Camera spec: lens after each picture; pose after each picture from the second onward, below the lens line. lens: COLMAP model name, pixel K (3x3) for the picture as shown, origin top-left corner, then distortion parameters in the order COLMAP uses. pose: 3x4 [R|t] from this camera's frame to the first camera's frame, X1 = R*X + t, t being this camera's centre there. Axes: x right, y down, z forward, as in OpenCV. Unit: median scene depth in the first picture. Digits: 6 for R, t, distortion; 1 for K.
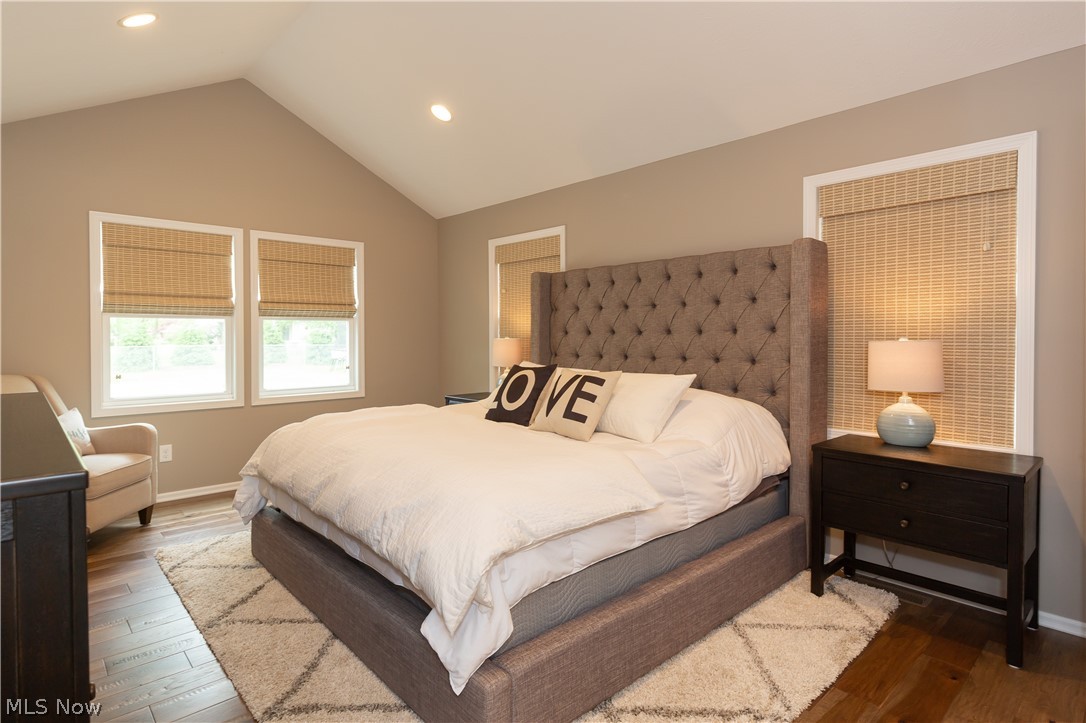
lens RADIAL K [[577.0, 0, 555.0], [0, 577.0, 335.7], [0, 0, 1]] dist [-0.001504, -0.000310]
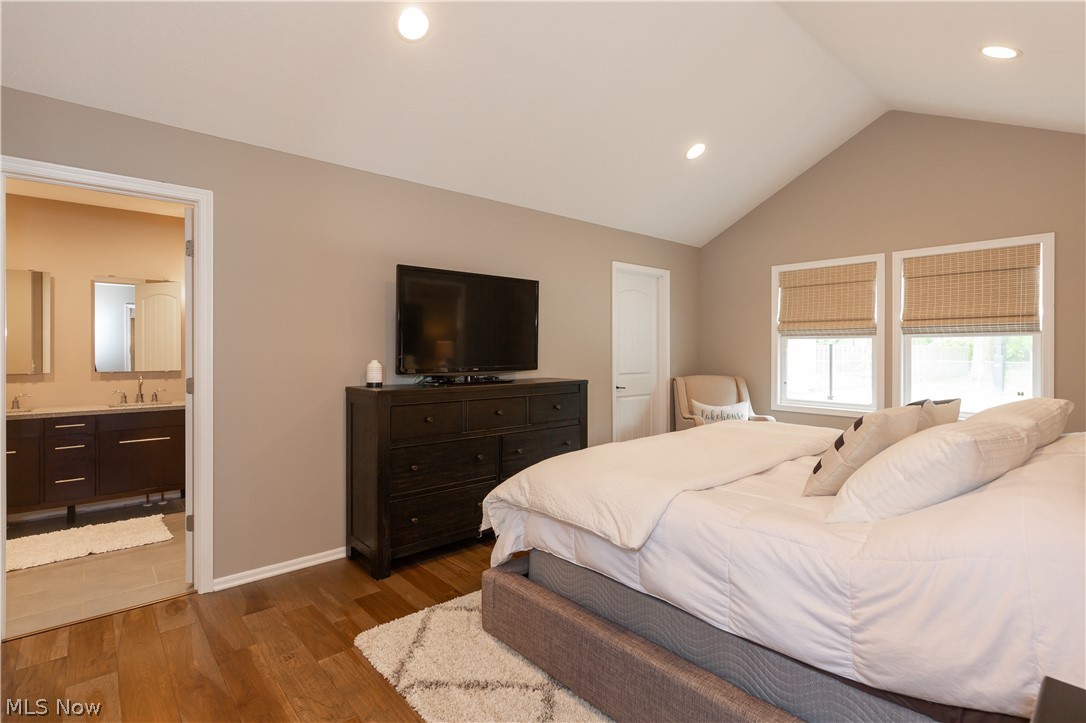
lens RADIAL K [[515.7, 0, 543.9], [0, 515.7, 356.8], [0, 0, 1]] dist [-0.000128, 0.000065]
pose [[-0.031371, 0.012665, -0.999428, 0.443401], [-0.004877, 0.999906, 0.012824, -0.002976], [0.999496, 0.005276, -0.031306, 0.411875]]
